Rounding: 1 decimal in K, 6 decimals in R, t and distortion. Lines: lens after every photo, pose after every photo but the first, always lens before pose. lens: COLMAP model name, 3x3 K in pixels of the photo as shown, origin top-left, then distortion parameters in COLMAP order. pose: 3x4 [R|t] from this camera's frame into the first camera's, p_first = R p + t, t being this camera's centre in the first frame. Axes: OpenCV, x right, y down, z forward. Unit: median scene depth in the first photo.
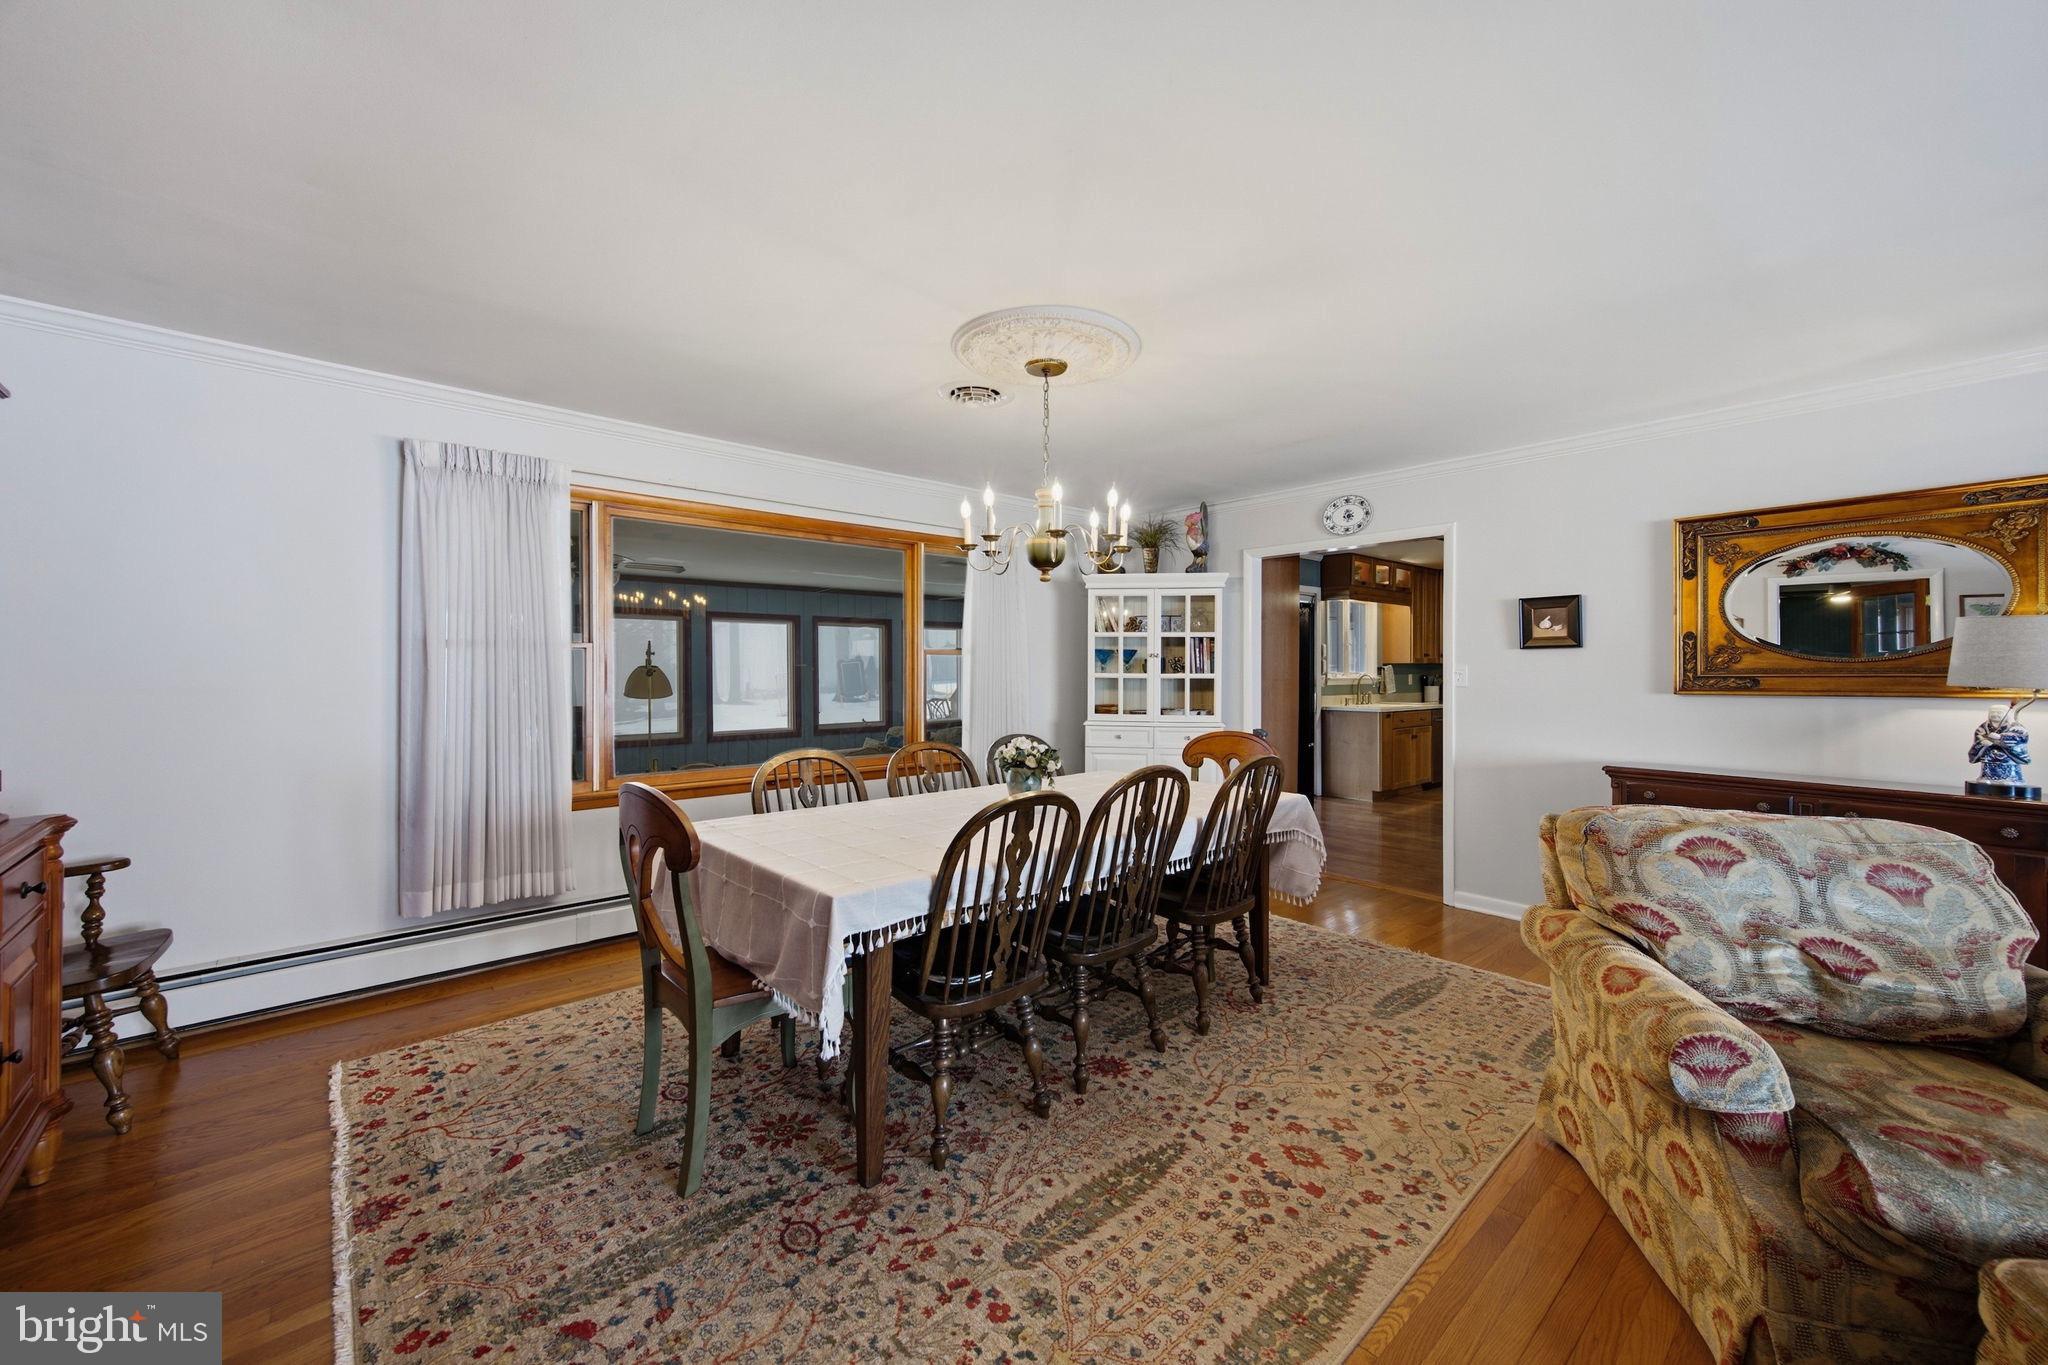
lens RADIAL K [[794.6, 0, 1026.5], [0, 794.6, 678.3], [0, 0, 1]] dist [0.016628, 0.001770]
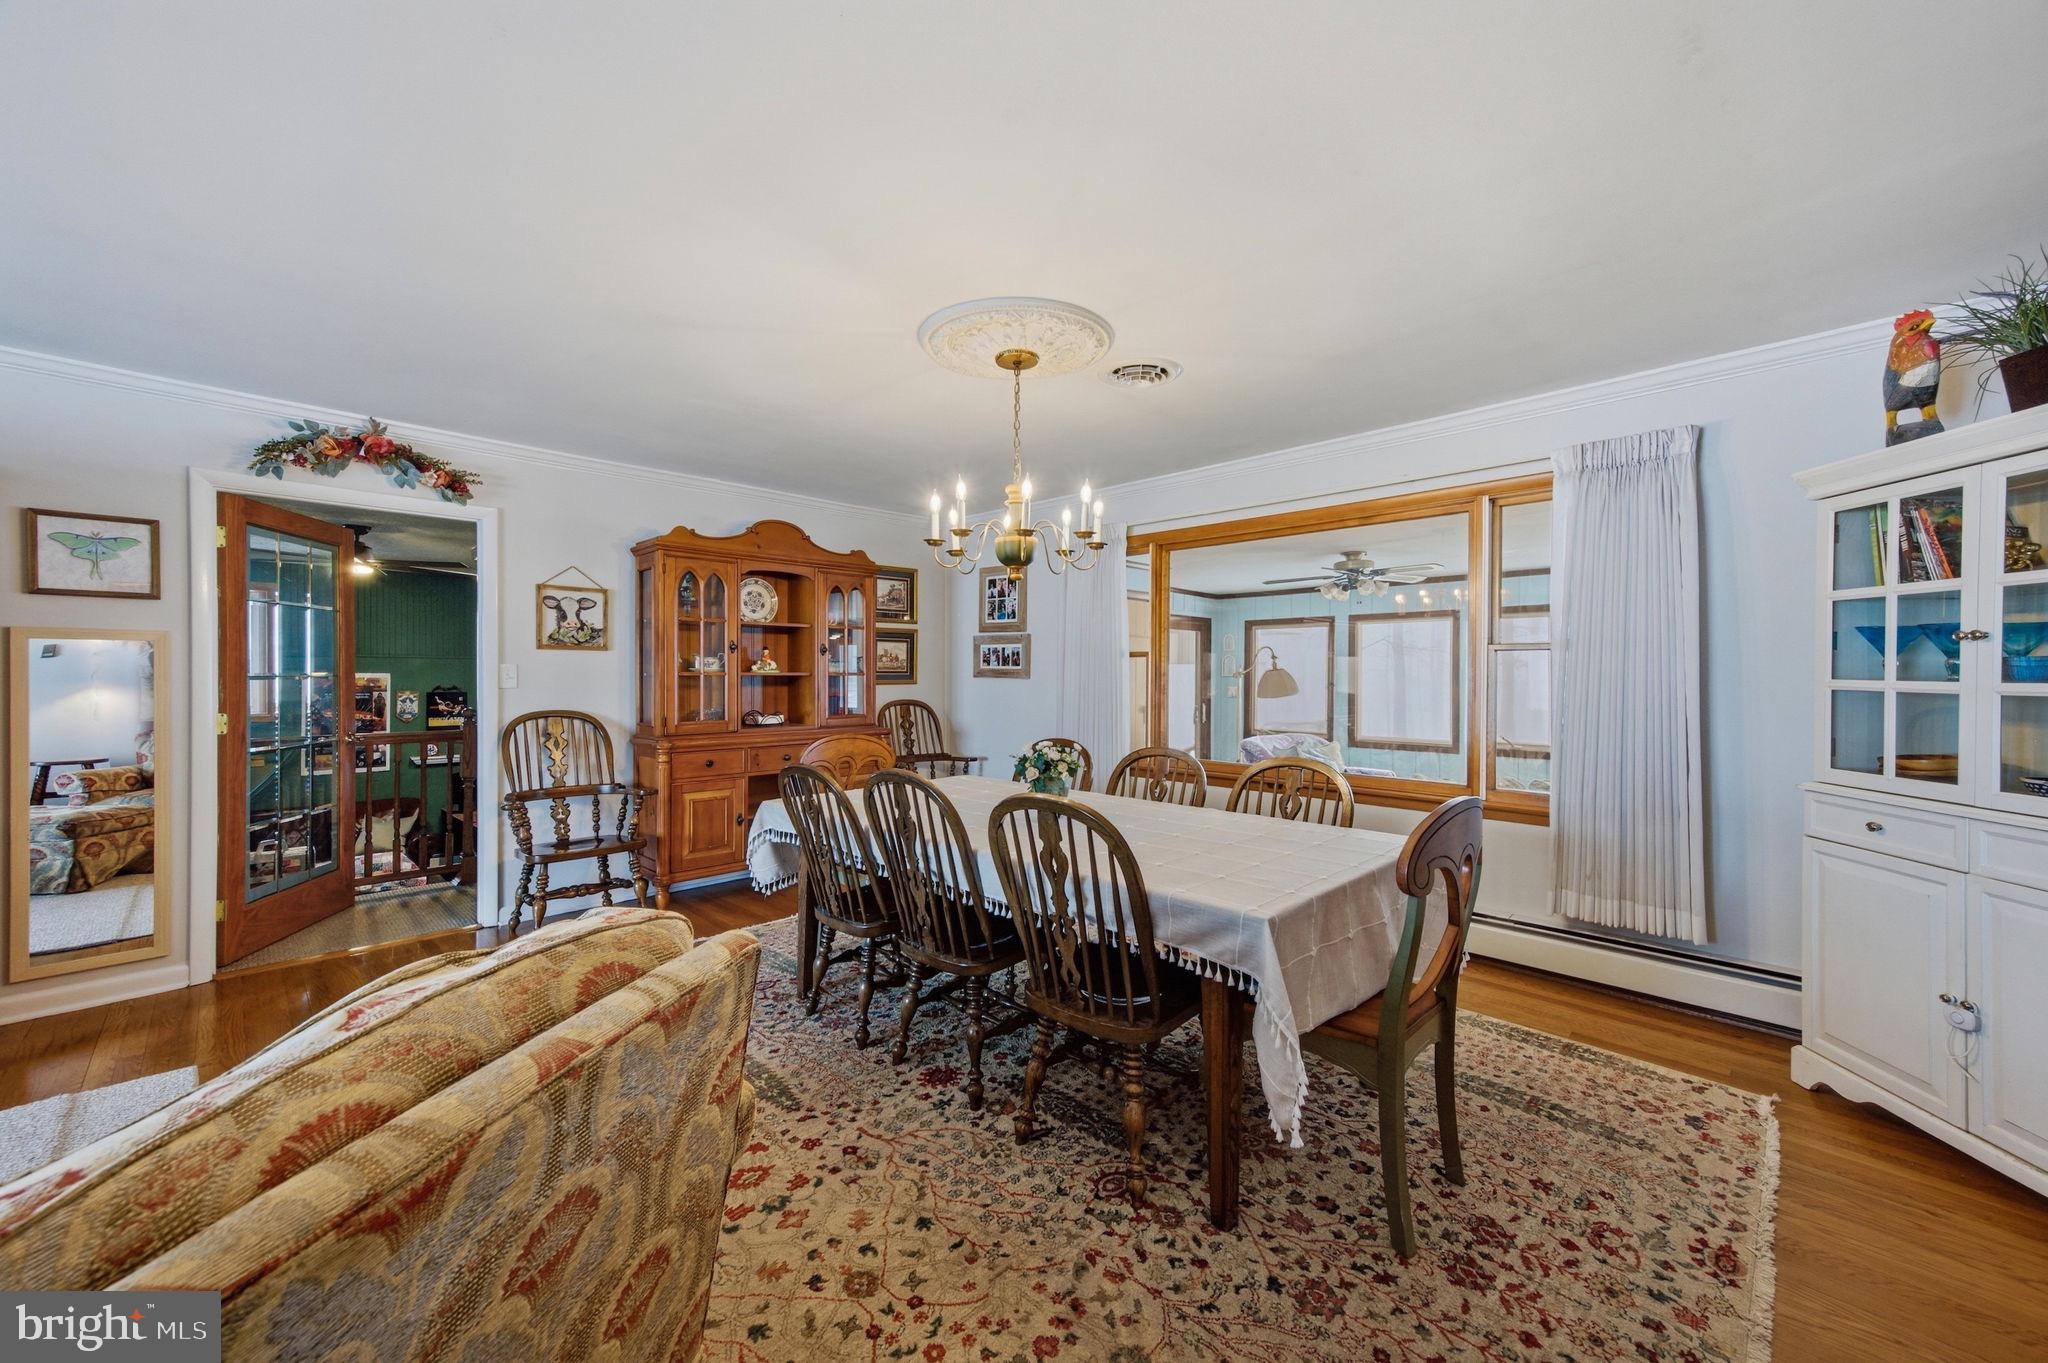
lens RADIAL K [[794.6, 0, 1017.0], [0, 794.6, 672.6], [0, 0, 1]] dist [0.016628, 0.001770]
pose [[0.053709, -0.000220, -0.998557, 0.765367], [-0.014127, 0.999900, -0.000981, -0.004789], [0.998457, 0.014159, 0.053700, 0.732132]]
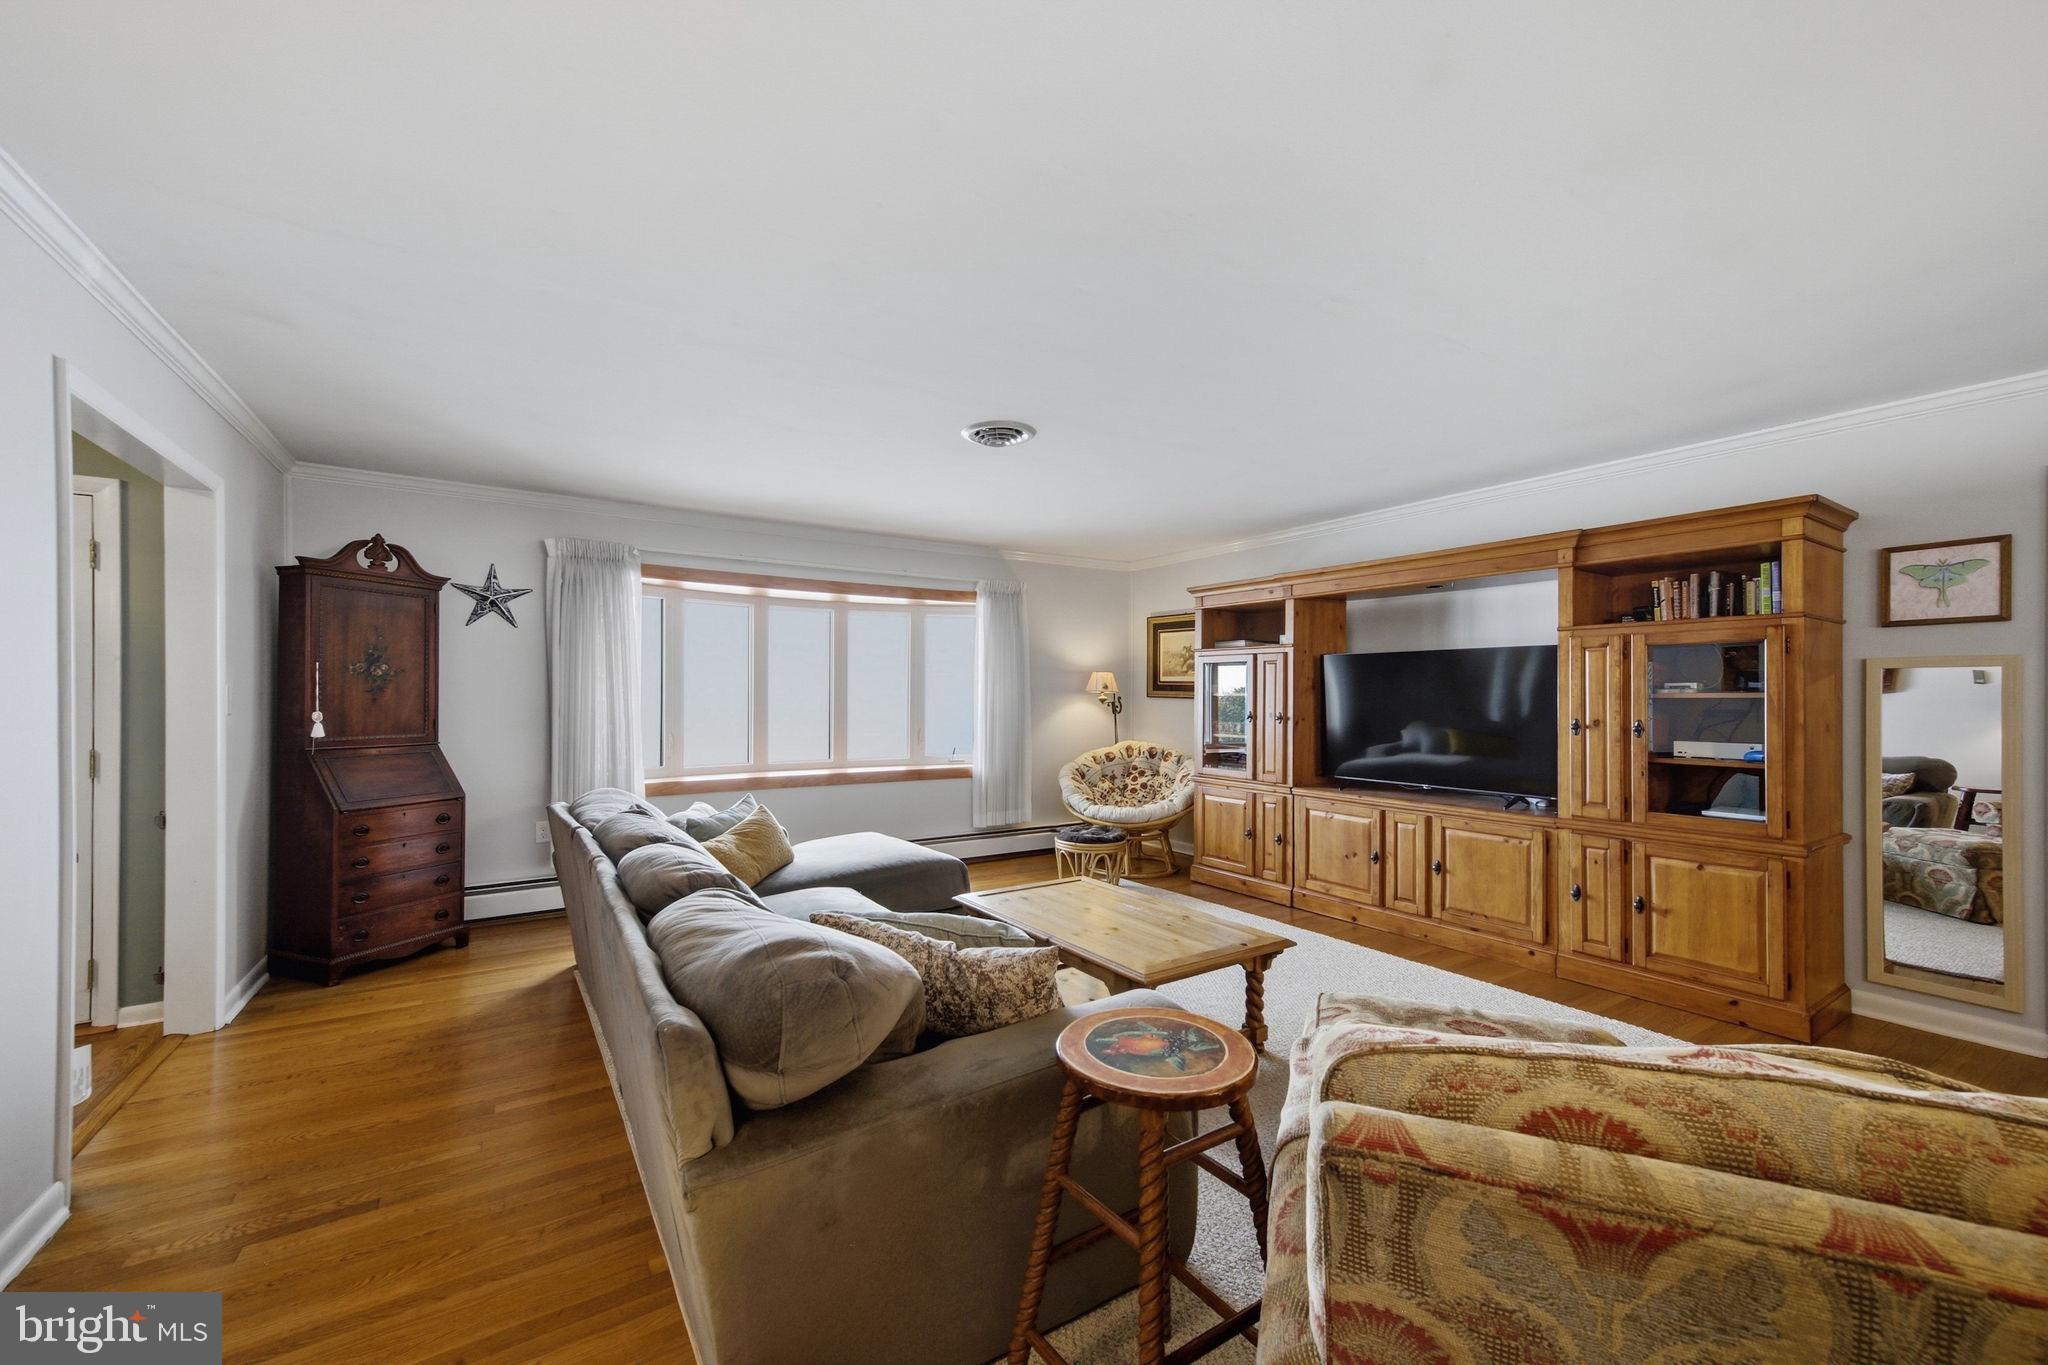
lens RADIAL K [[794.6, 0, 1022.4], [0, 794.6, 692.6], [0, 0, 1]] dist [0.016628, 0.001770]
pose [[-0.987333, 0.000806, 0.158661, 0.694249], [0.001782, 0.999980, 0.006007, -0.006366], [-0.158653, 0.006214, -0.987315, 0.791443]]
